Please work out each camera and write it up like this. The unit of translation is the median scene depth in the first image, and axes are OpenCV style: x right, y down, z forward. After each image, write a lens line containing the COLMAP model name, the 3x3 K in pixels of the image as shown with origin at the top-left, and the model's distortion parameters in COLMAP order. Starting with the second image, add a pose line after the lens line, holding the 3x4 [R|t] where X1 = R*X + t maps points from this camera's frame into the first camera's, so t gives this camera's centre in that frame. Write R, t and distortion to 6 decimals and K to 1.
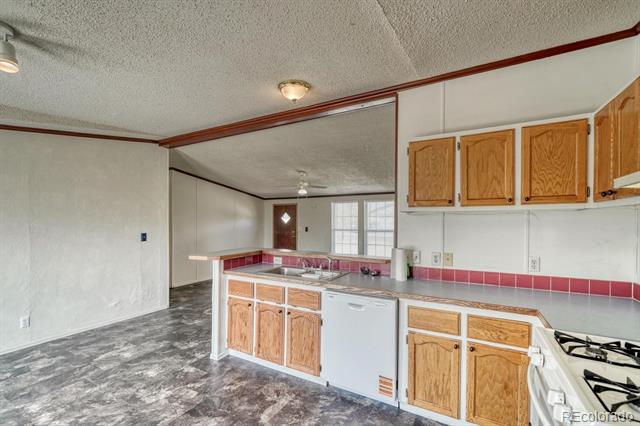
lens RADIAL K [[279.1, 0, 319.9], [0, 279.1, 223.1], [0, 0, 1]] dist [-0.004043, -0.000717]
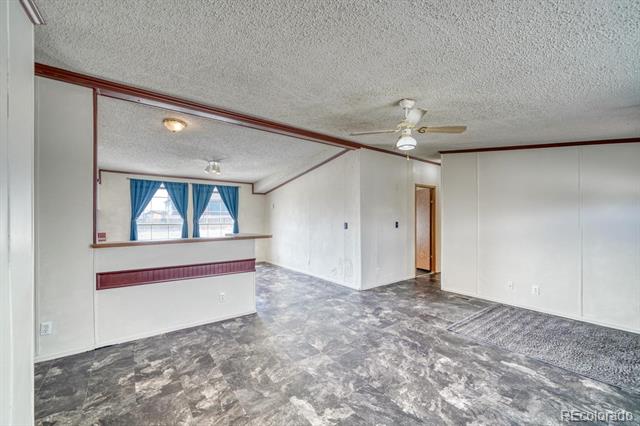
lens RADIAL K [[252.9, 0, 315.3], [0, 252.9, 219.1], [0, 0, 1]] dist [0.000436, 0.000077]
pose [[-0.423003, -0.002598, -0.906125, 0.676140], [-0.006961, 0.999976, 0.000383, 0.025638], [0.906102, 0.006469, -0.423010, 1.855306]]
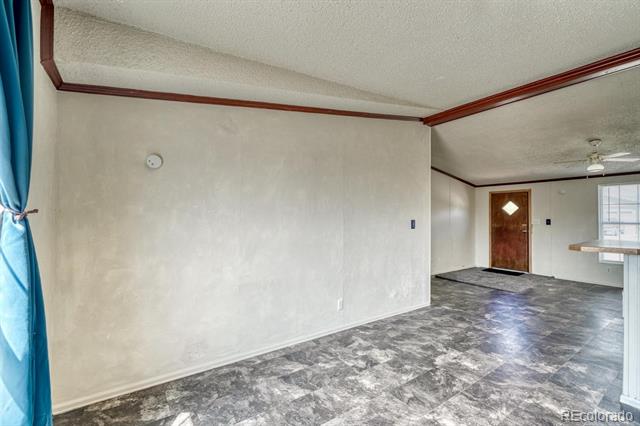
lens RADIAL K [[276.9, 0, 314.3], [0, 276.9, 216.1], [0, 0, 1]] dist [-0.001845, -0.000446]
pose [[0.891018, 0.004090, -0.453950, -0.689942], [-0.009553, 0.999907, -0.009742, 0.047630], [0.453868, 0.013017, 0.890974, 0.063941]]
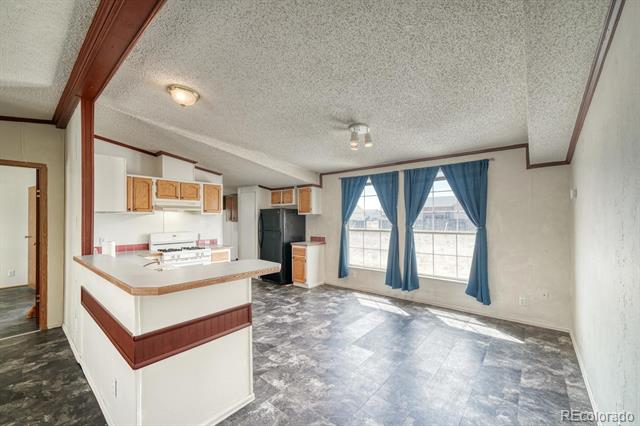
lens RADIAL K [[259.6, 0, 318.4], [0, 259.6, 219.5], [0, 0, 1]] dist [-0.000846, -0.000074]
pose [[-0.979926, 0.000409, 0.199363, -0.647059], [0.002262, 0.999956, 0.009072, -0.008131], [-0.199350, 0.009341, -0.979884, 1.518424]]
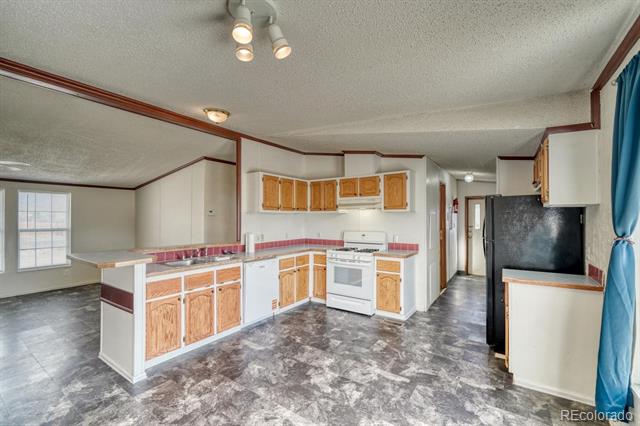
lens RADIAL K [[276.9, 0, 314.3], [0, 276.9, 216.1], [0, 0, 1]] dist [-0.001845, -0.000446]
pose [[0.113603, 0.002960, 0.993522, -1.055153], [0.009351, 0.999948, -0.004048, -0.002893], [-0.993482, 0.009750, 0.113569, 0.339180]]
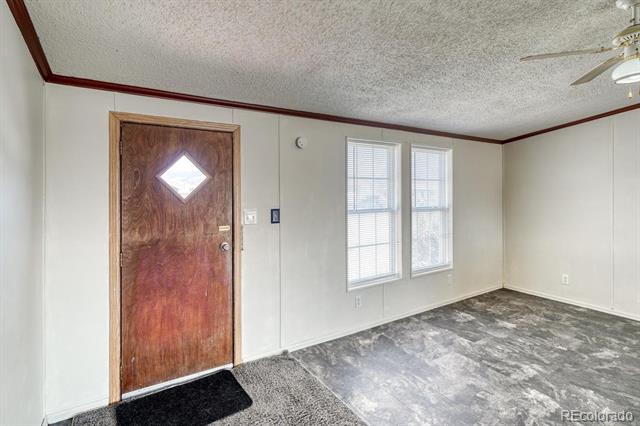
lens RADIAL K [[317.2, 0, 312.3], [0, 317.2, 188.5], [0, 0, 1]] dist [-0.000101, -0.000621]
pose [[0.496092, 0.009427, 0.868219, -0.811529], [0.010895, 0.999795, -0.017081, -0.002826], [-0.868202, 0.017933, 0.495887, 1.980694]]
